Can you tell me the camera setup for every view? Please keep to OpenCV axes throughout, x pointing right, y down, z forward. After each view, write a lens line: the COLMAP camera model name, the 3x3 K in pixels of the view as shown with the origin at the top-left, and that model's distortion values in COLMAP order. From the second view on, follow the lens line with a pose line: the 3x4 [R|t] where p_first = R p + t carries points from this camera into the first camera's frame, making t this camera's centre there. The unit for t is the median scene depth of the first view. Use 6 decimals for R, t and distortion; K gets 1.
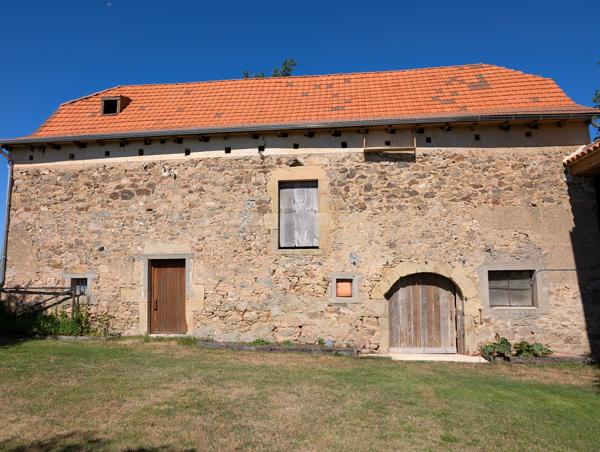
lens RADIAL K [[434.8, 0, 300.2], [0, 434.8, 222.5], [0, 0, 1]] dist [0.019757, -0.010383]
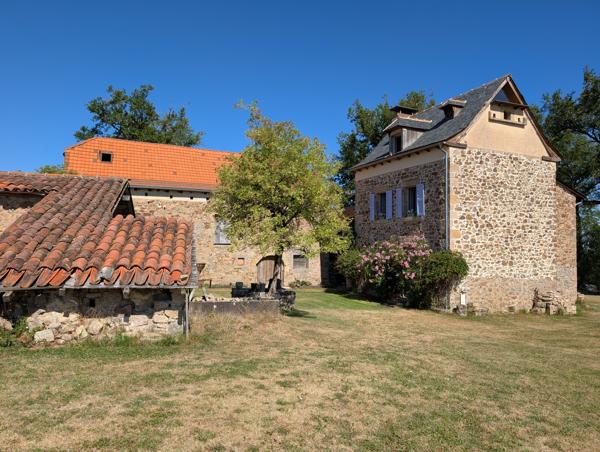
lens RADIAL K [[434.8, 0, 302.2], [0, 434.8, 222.1], [0, 0, 1]] dist [0.019757, -0.010383]
pose [[0.848441, 0.045708, 0.527313, -0.857876], [-0.090309, 0.994157, 0.059132, -0.231423], [-0.521529, -0.097791, 0.847611, -1.153309]]
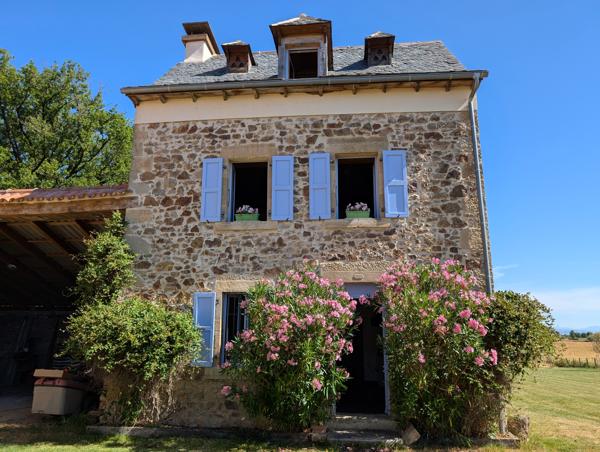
lens RADIAL K [[434.8, 0, 298.4], [0, 434.8, 225.8], [0, 0, 1]] dist [0.019757, -0.010383]
pose [[-0.038041, 0.245565, 0.968633, -0.279499], [-0.142860, 0.958041, -0.248491, 0.037918], [-0.989012, -0.147832, -0.001363, 0.258963]]
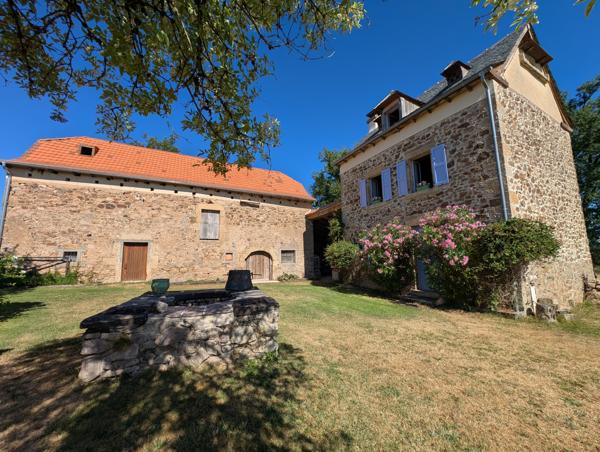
lens RADIAL K [[225.7, 0, 299.7], [0, 225.7, 225.5], [0, 0, 1]] dist [-0.002395, -0.000513]
pose [[0.820430, 0.074858, 0.566826, -0.290127], [-0.072489, 0.997010, -0.026749, -0.017100], [-0.567133, -0.019143, 0.823403, -0.247459]]
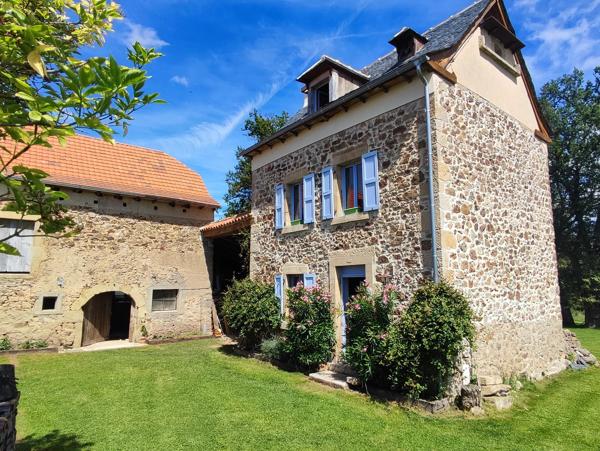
lens RADIAL K [[375.7, 0, 305.4], [0, 375.7, 229.8], [0, 0, 1]] dist [-0.013424, 0.003515]
pose [[0.686631, 0.103105, 0.719658, -0.208109], [-0.101139, 0.993814, -0.045886, -0.103081], [-0.719936, -0.041279, 0.692811, -0.373503]]
